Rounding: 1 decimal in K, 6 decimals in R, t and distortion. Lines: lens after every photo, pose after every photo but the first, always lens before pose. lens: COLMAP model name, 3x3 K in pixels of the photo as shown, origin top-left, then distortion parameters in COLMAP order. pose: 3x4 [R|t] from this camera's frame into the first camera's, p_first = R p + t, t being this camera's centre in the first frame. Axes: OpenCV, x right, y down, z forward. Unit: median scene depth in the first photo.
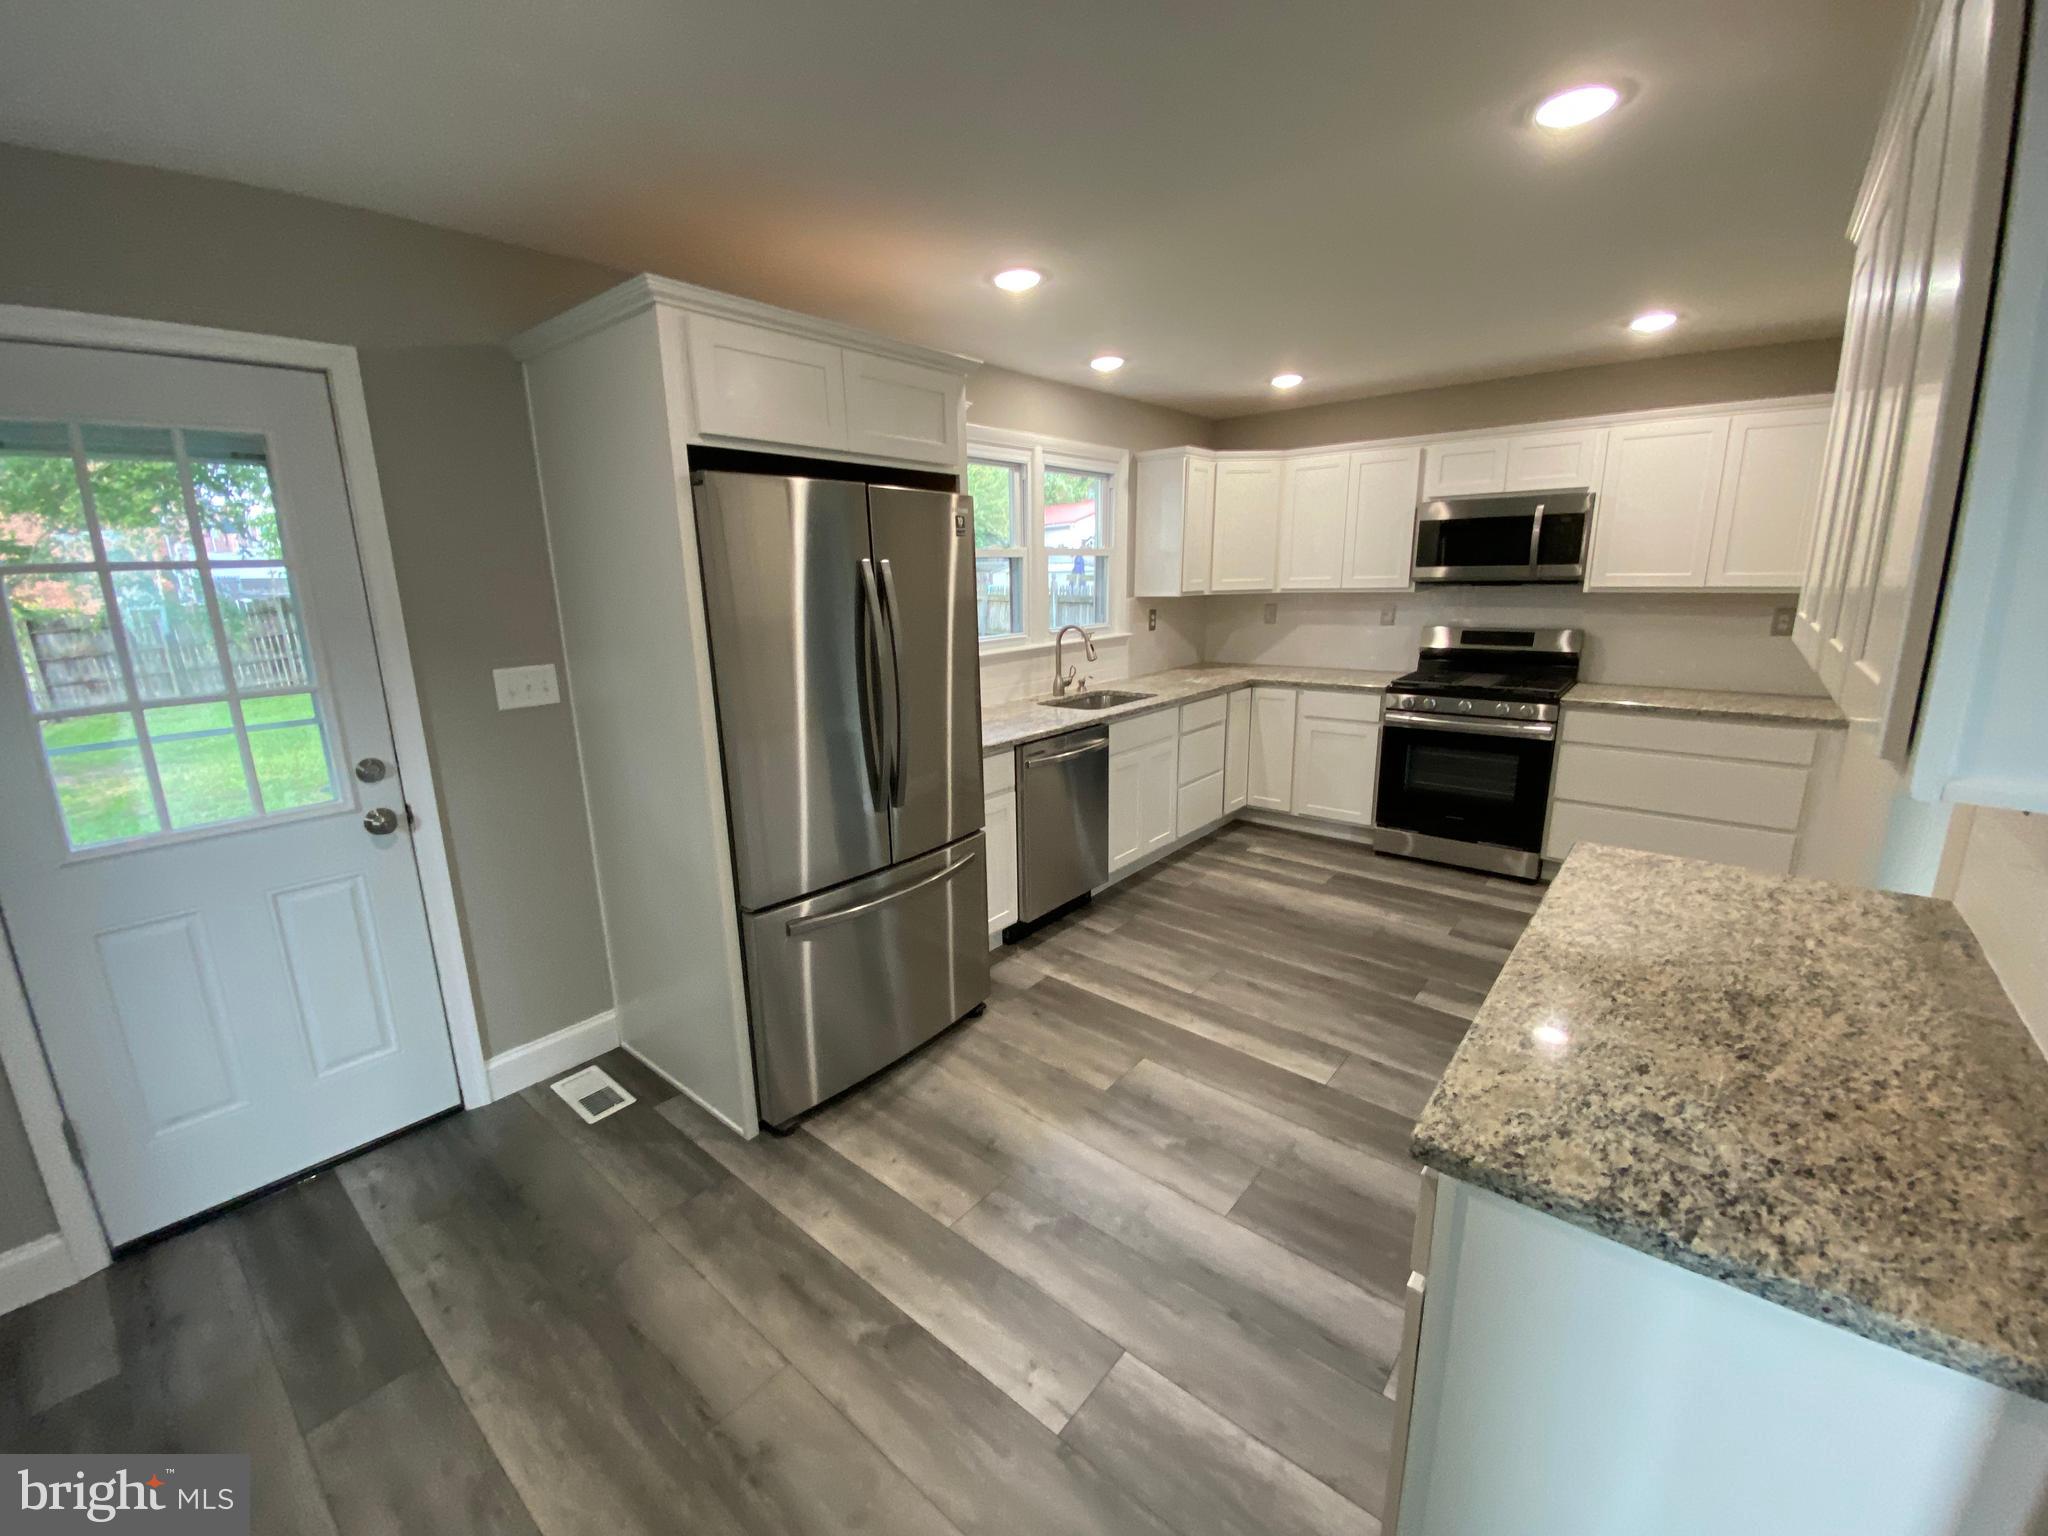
lens RADIAL K [[823.3, 0, 1014.7], [0, 823.3, 770.3], [0, 0, 1]] dist [0.021111, -0.020010]
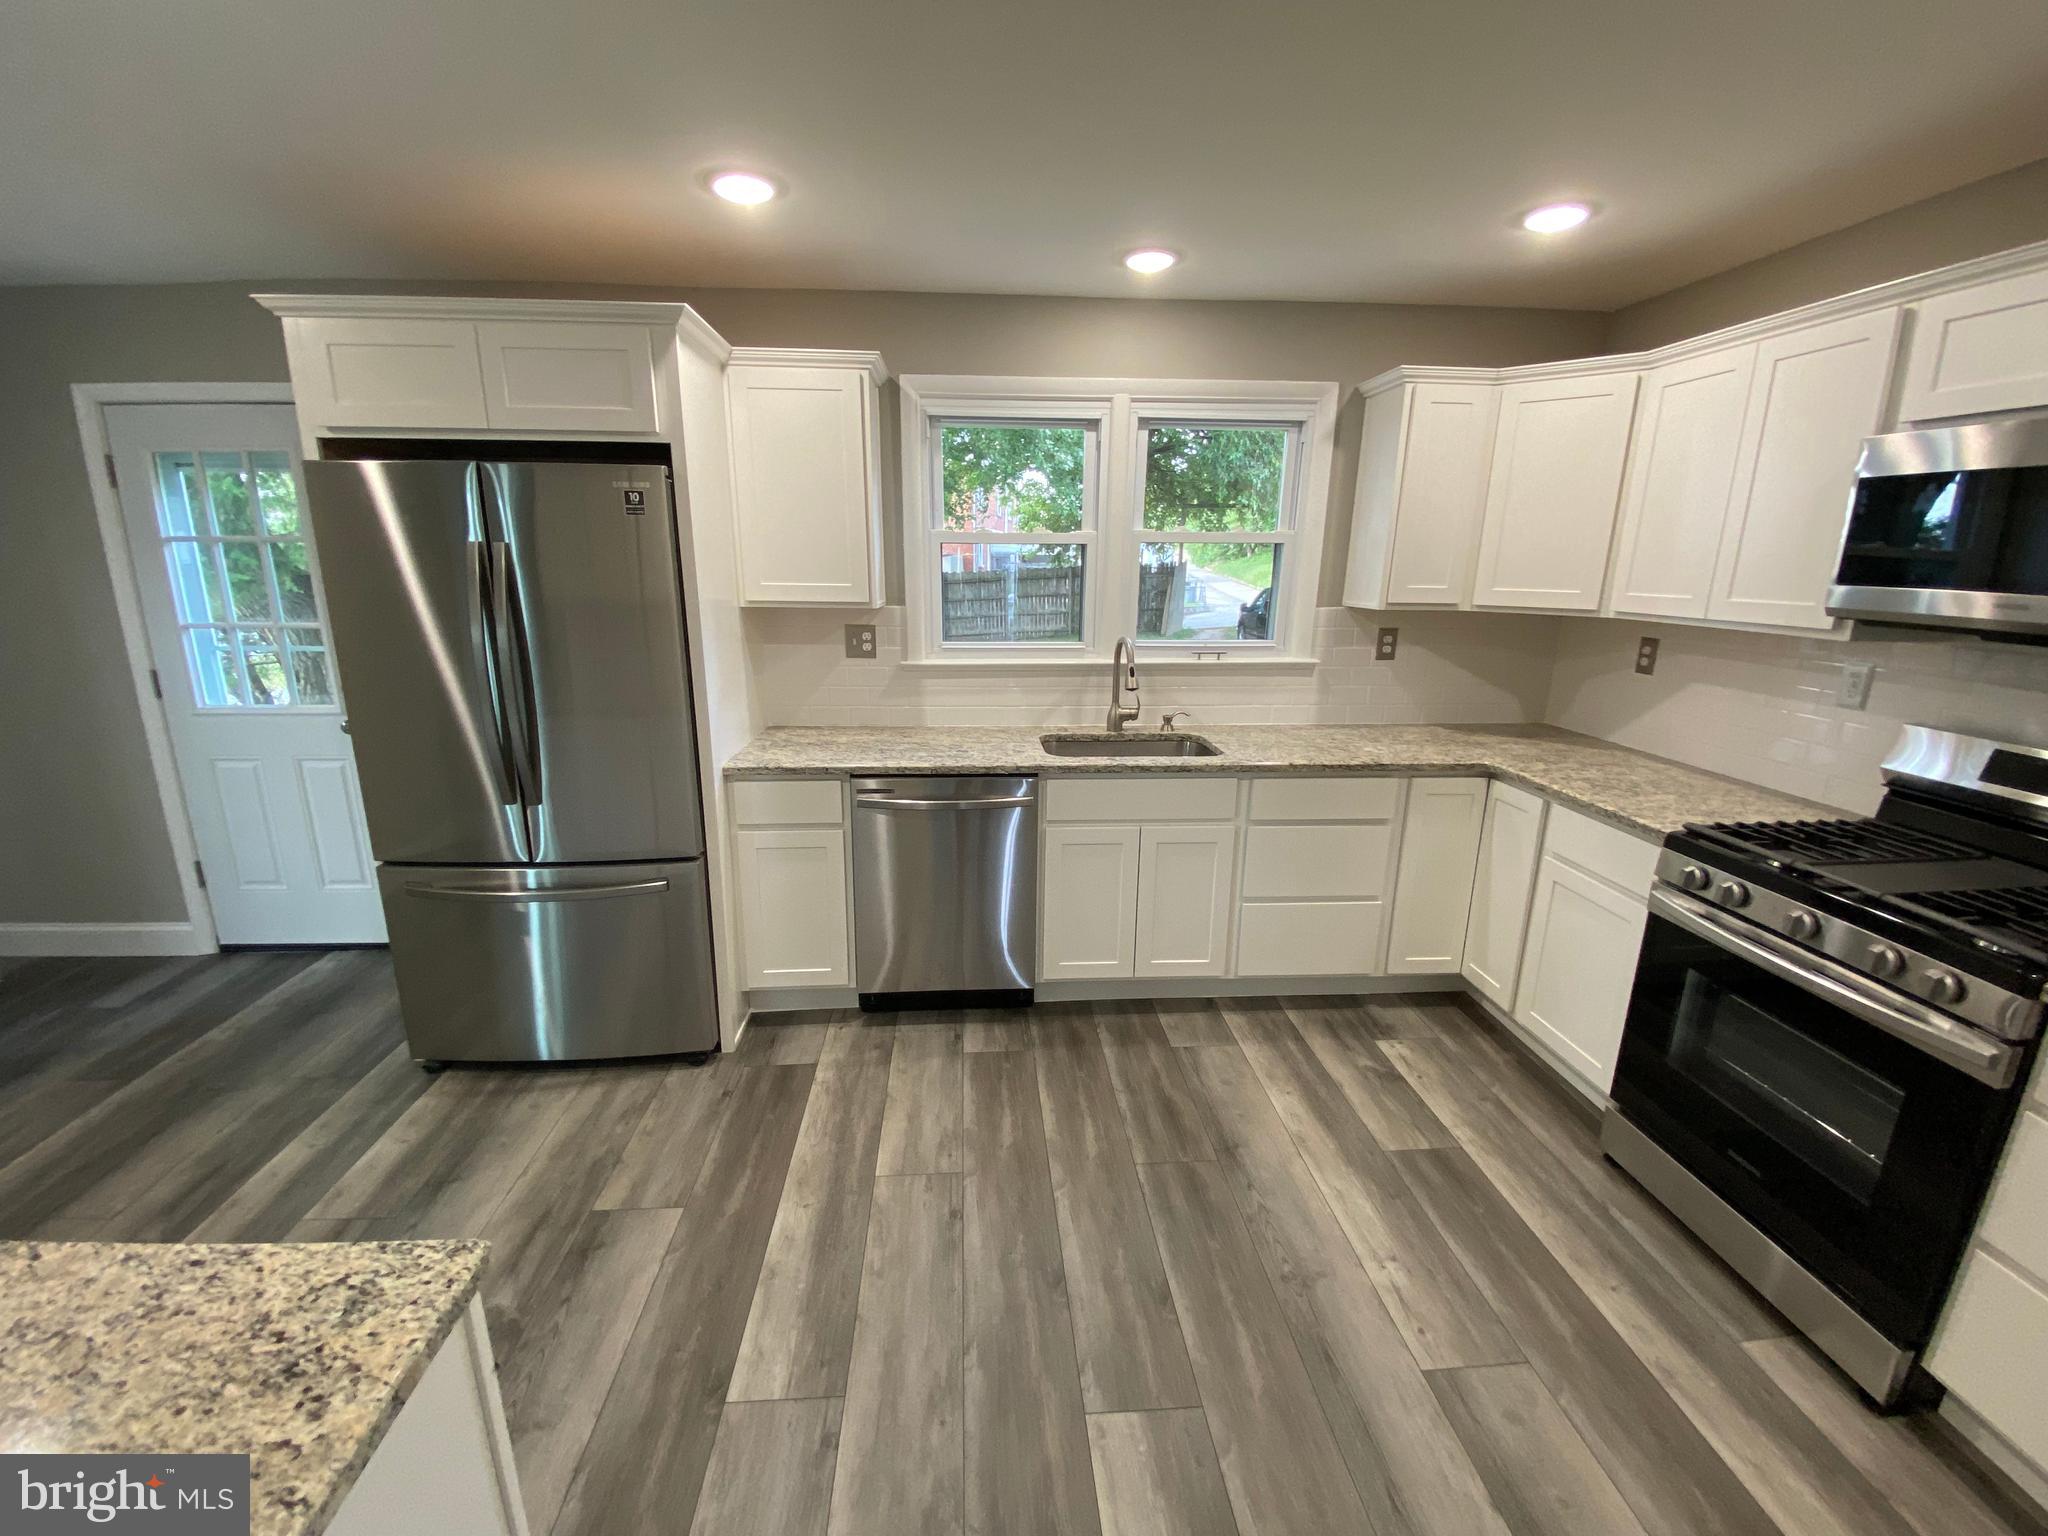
lens RADIAL K [[833.9, 0, 1019.0], [0, 833.9, 764.6], [0, 0, 1]] dist [0.009425, -0.014462]
pose [[0.693038, 0.201224, -0.692248, 0.530480], [-0.192537, 0.977038, 0.091251, -0.114971], [0.694714, 0.070043, 0.715867, 0.411989]]
